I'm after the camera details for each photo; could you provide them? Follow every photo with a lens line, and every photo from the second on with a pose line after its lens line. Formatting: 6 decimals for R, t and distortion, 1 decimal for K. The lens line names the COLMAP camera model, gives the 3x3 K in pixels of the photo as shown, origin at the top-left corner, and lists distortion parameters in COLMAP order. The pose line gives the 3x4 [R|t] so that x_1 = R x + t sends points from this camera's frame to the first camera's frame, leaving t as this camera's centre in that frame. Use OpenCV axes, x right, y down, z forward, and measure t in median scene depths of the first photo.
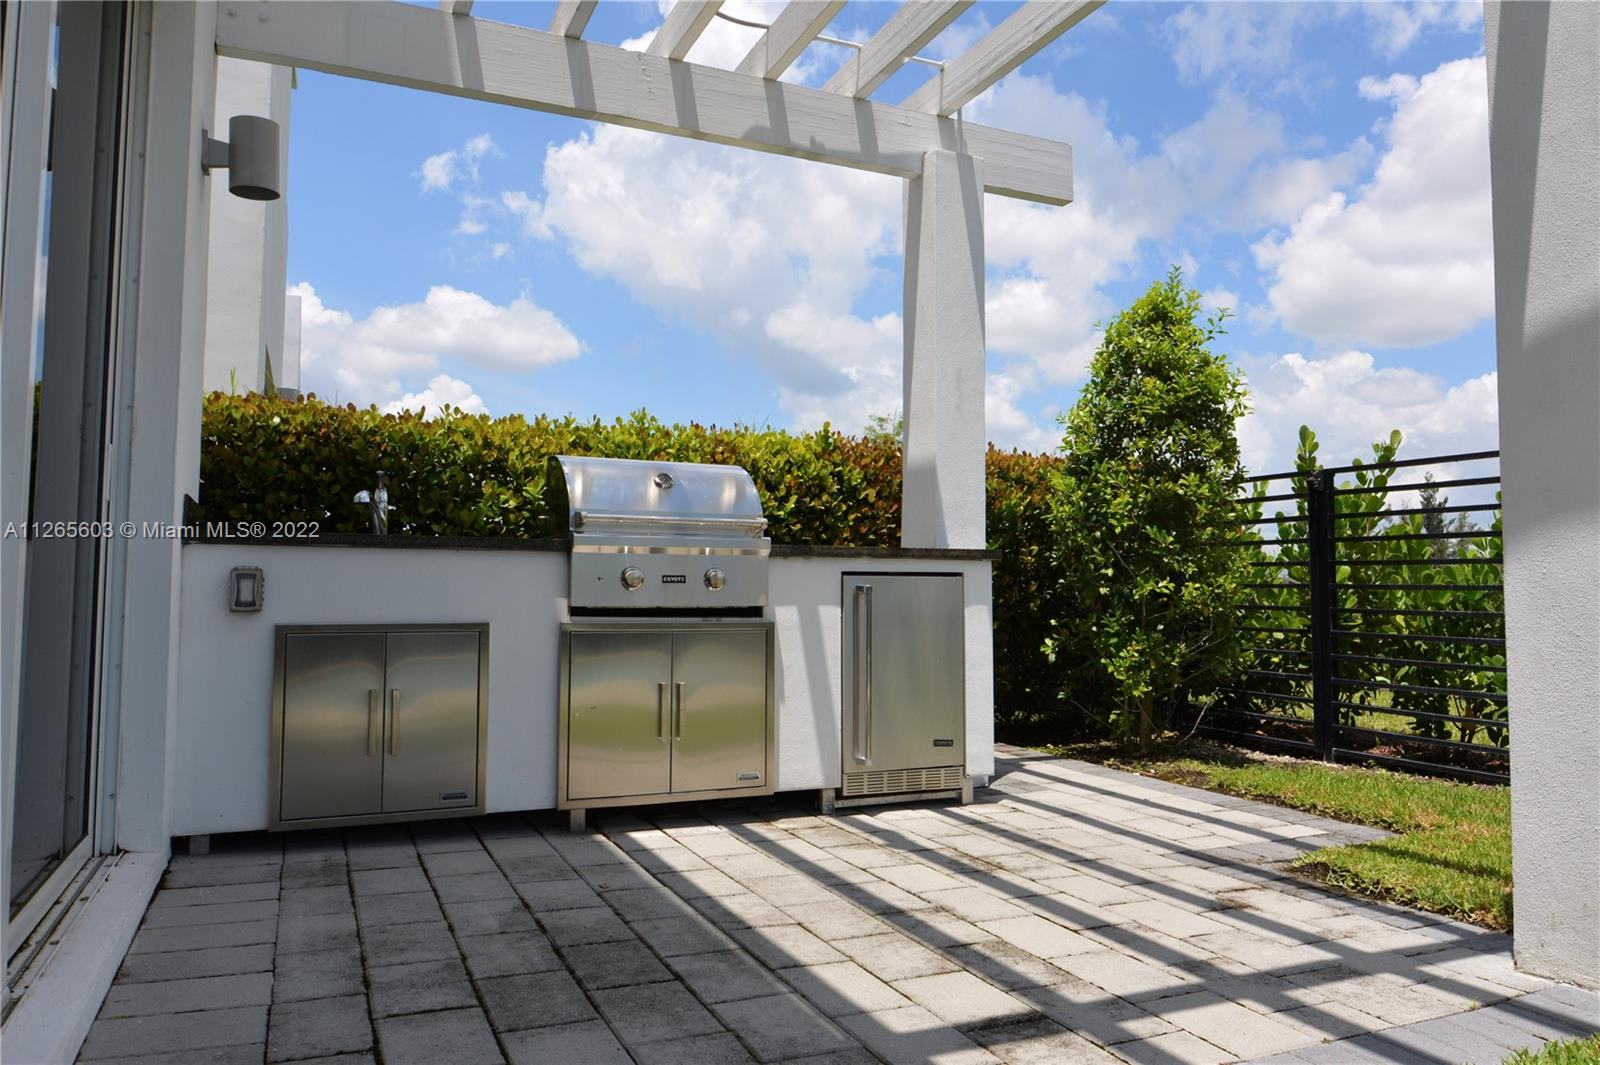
lens RADIAL K [[1101.7, 0, 801.6], [0, 1101.7, 497.5], [0, 0, 1]] dist [0.036122, -0.000408]
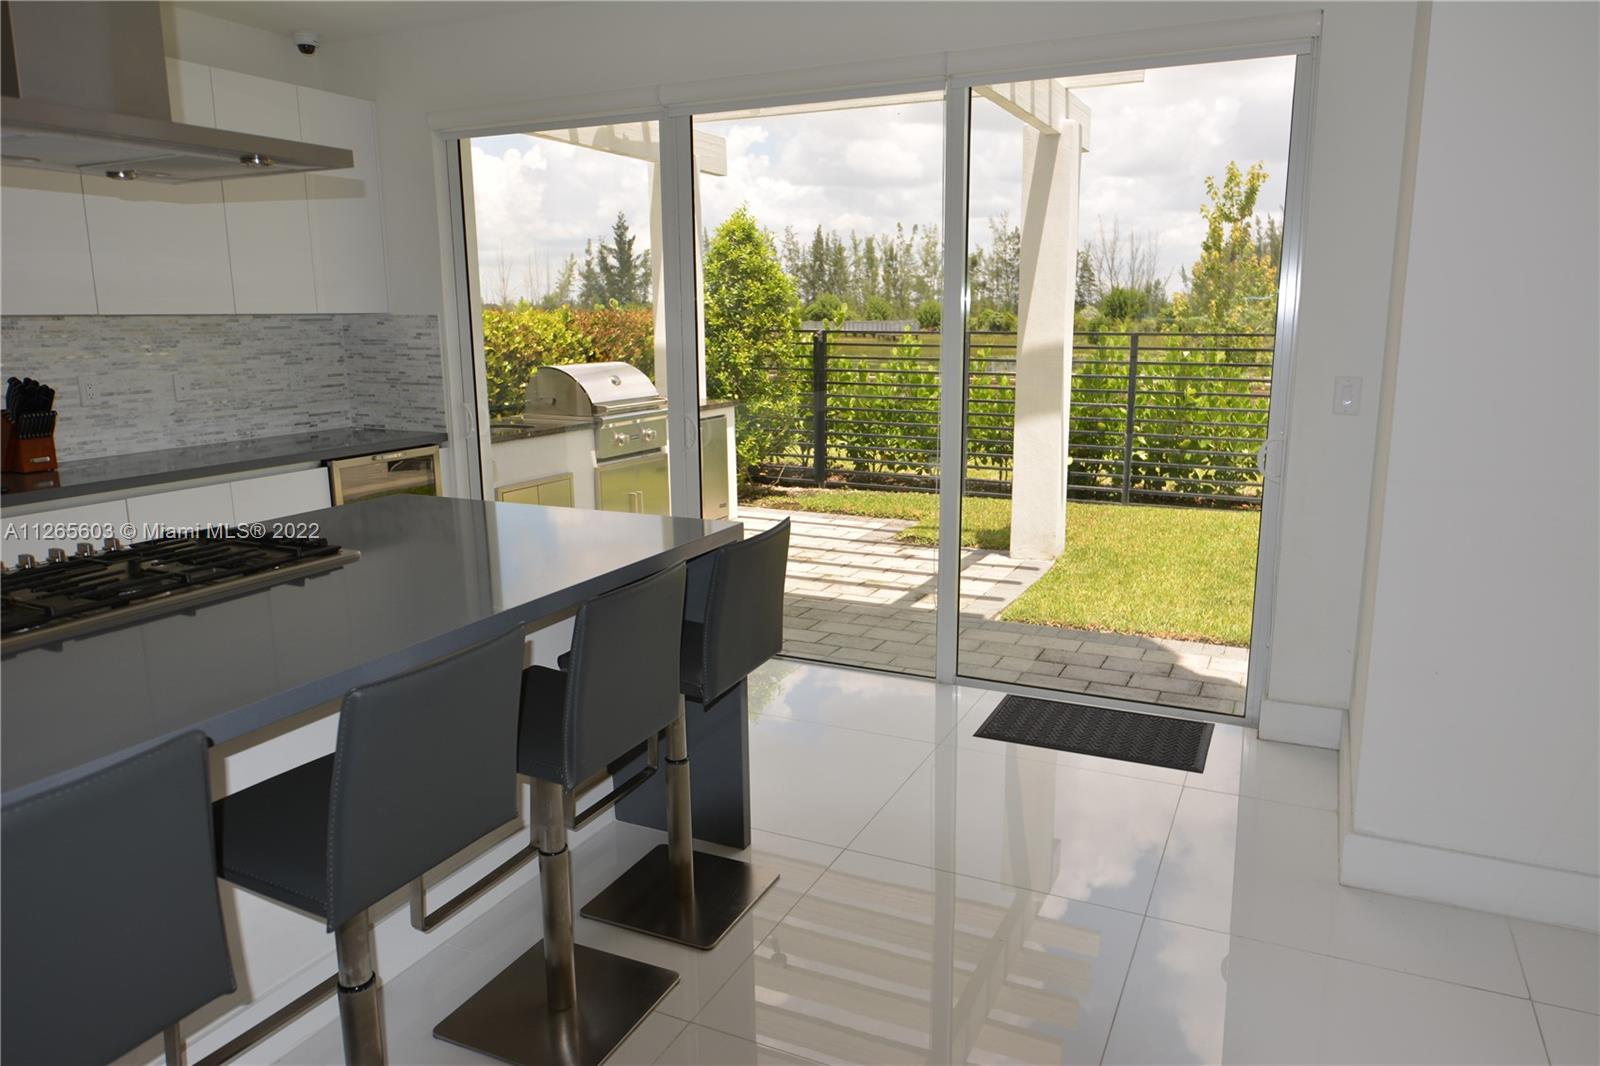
lens RADIAL K [[1053.2, 0, 810.2], [0, 1053.2, 531.4], [0, 0, 1]] dist [-0.011511, -0.002312]
pose [[0.765186, -0.133819, 0.629748, -0.955354], [-0.051545, 0.962286, 0.267113, -0.240592], [-0.641742, -0.236851, 0.729430, -0.458419]]
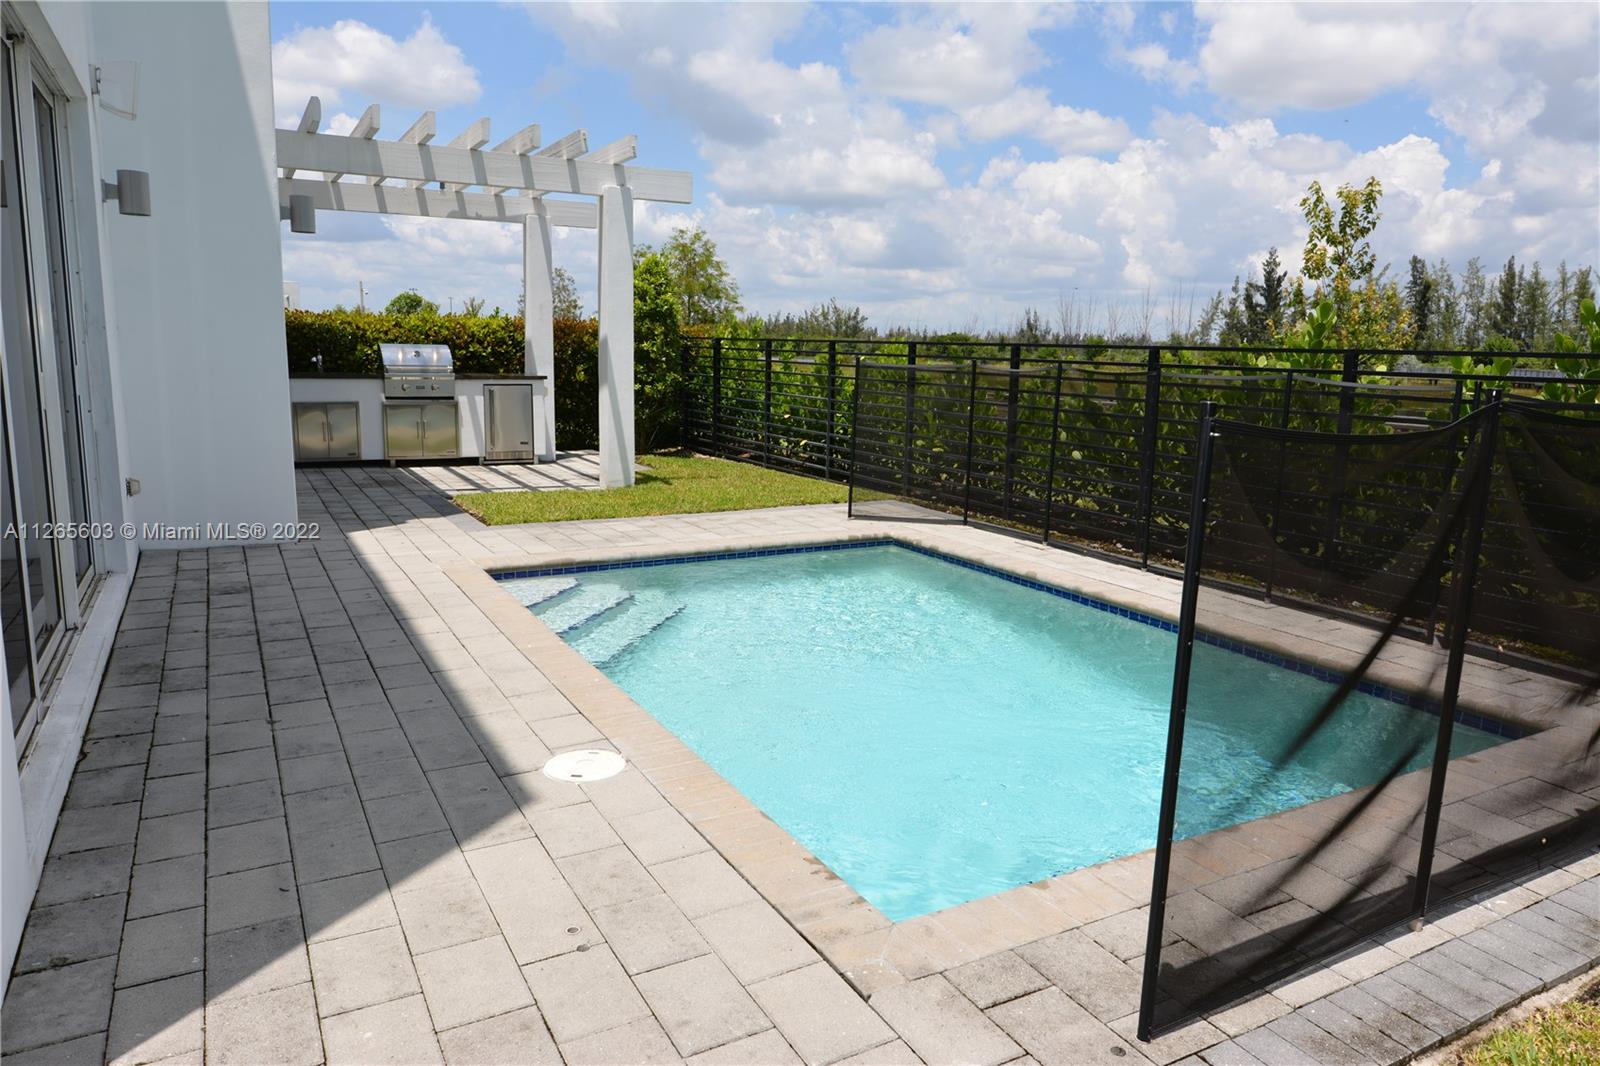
lens RADIAL K [[1053.2, 0, 810.2], [0, 1053.2, 531.4], [0, 0, 1]] dist [-0.011511, -0.002312]
pose [[0.996644, 0.005376, 0.081677, 0.686824], [-0.026290, 0.965997, 0.257211, -0.300909], [-0.077517, -0.258496, 0.962897, -1.882092]]
